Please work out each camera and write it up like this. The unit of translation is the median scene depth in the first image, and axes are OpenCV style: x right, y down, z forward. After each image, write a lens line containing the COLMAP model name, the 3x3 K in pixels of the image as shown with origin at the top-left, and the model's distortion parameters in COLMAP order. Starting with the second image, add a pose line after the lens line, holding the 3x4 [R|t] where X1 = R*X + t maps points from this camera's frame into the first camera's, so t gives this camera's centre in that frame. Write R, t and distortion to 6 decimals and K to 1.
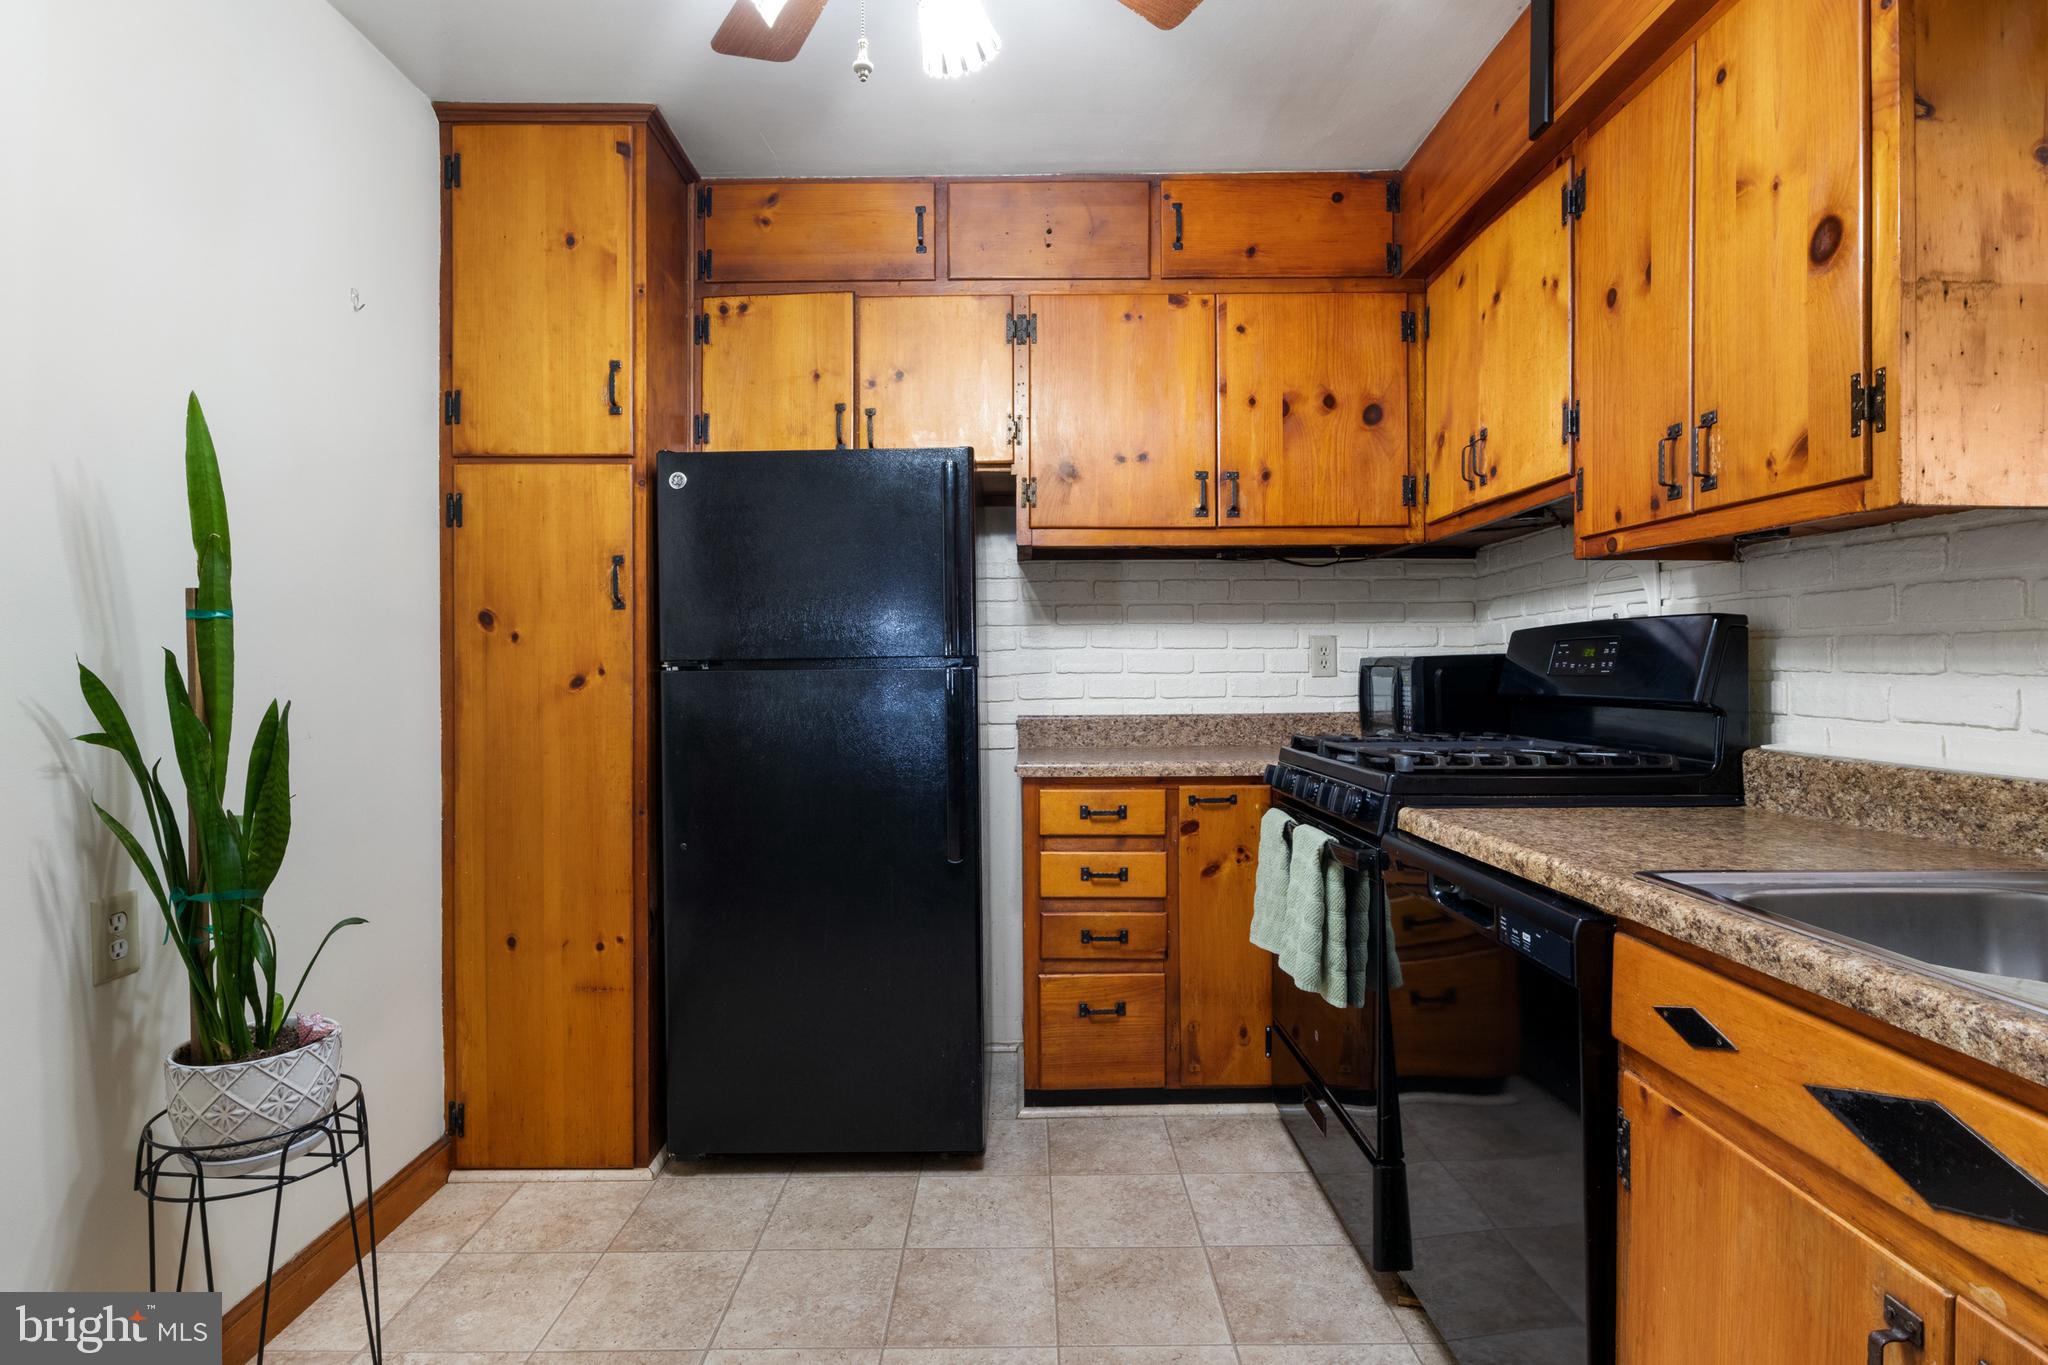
lens RADIAL K [[1026.7, 0, 1016.2], [0, 1026.7, 674.9], [0, 0, 1]] dist [-0.009135, 0.002229]
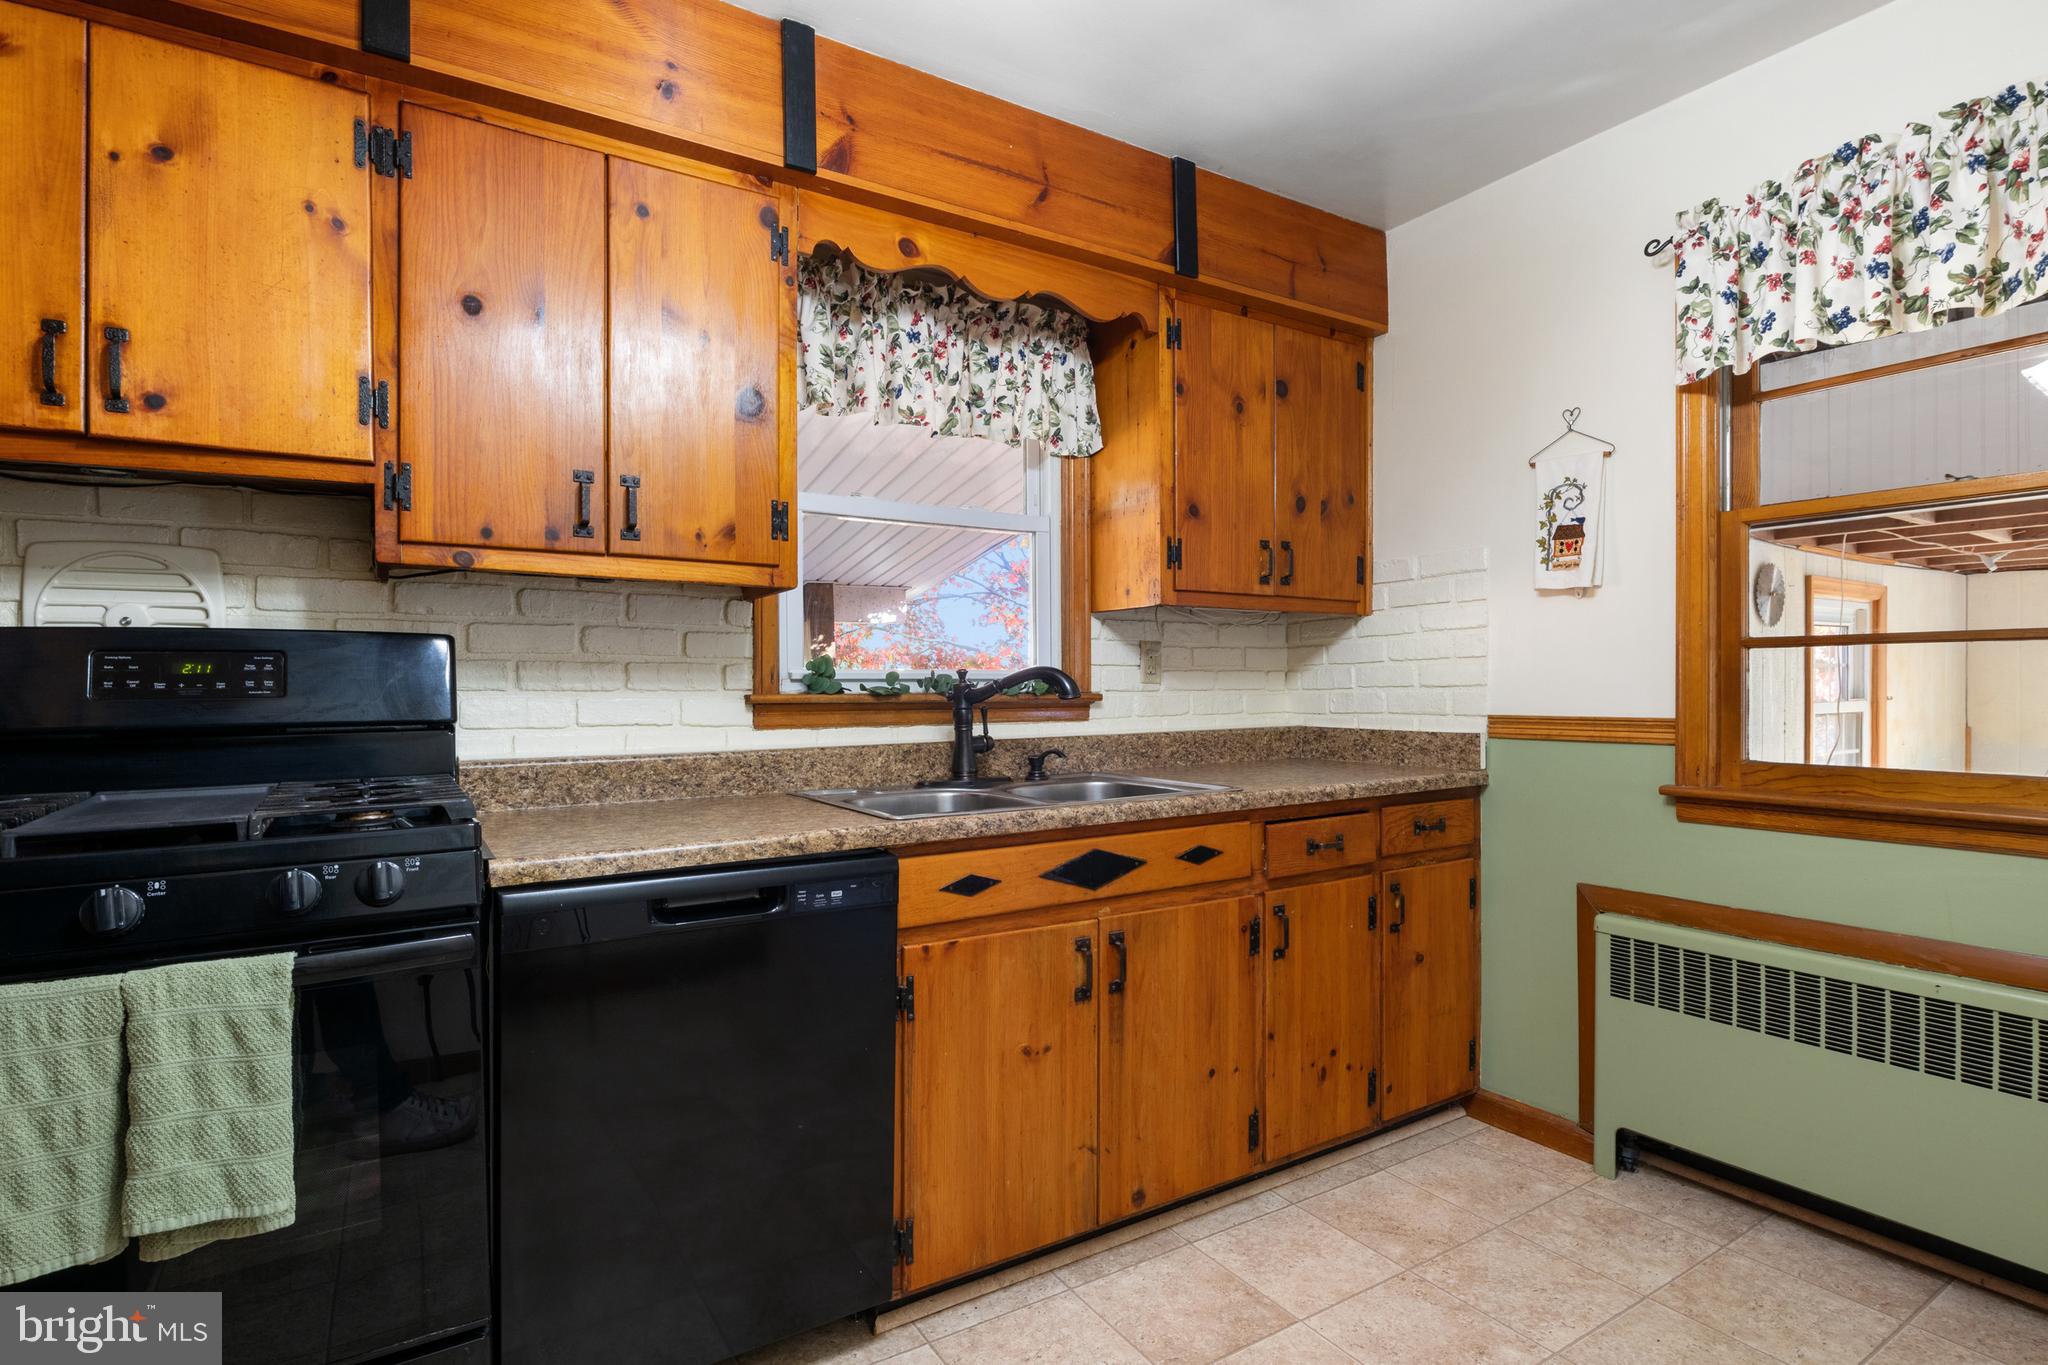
lens RADIAL K [[1026.7, 0, 1017.6], [0, 1026.7, 696.3], [0, 0, 1]] dist [-0.009135, 0.002229]
pose [[-0.530093, -0.004413, 0.847928, -0.431542], [0.011892, 0.999849, 0.012638, -0.003149], [-0.847856, 0.016783, -0.529961, 0.901413]]
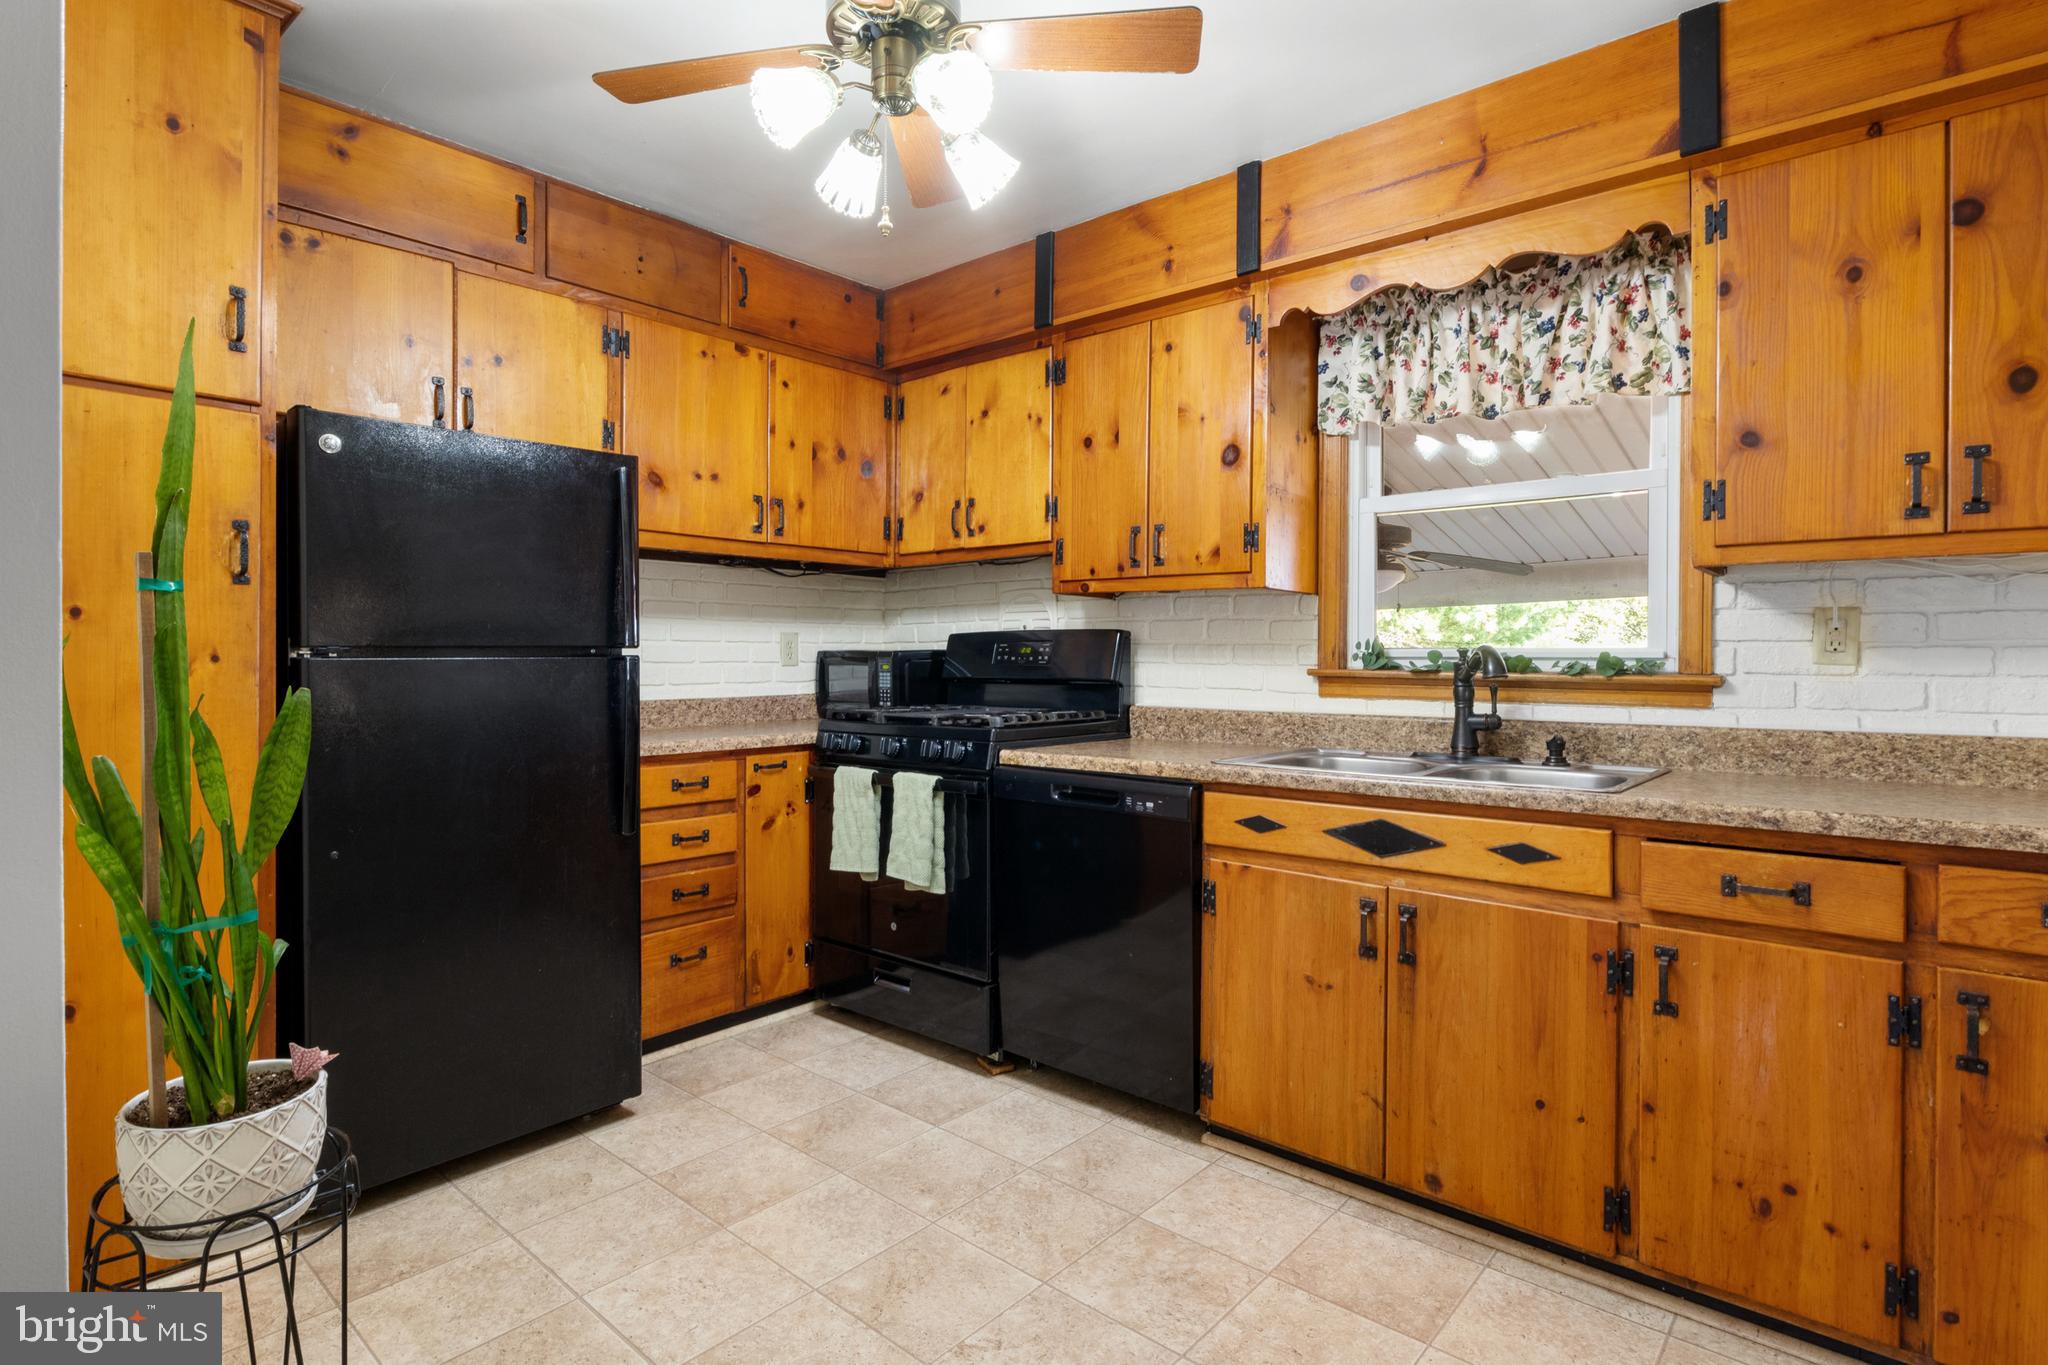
lens RADIAL K [[1026.7, 0, 1013.1], [0, 1026.7, 670.0], [0, 0, 1]] dist [-0.009135, 0.002229]
pose [[0.663048, -0.001653, 0.748575, -0.647510], [-0.001827, 0.999991, 0.003827, 0.002315], [-0.748575, -0.003905, 0.663039, -0.032317]]
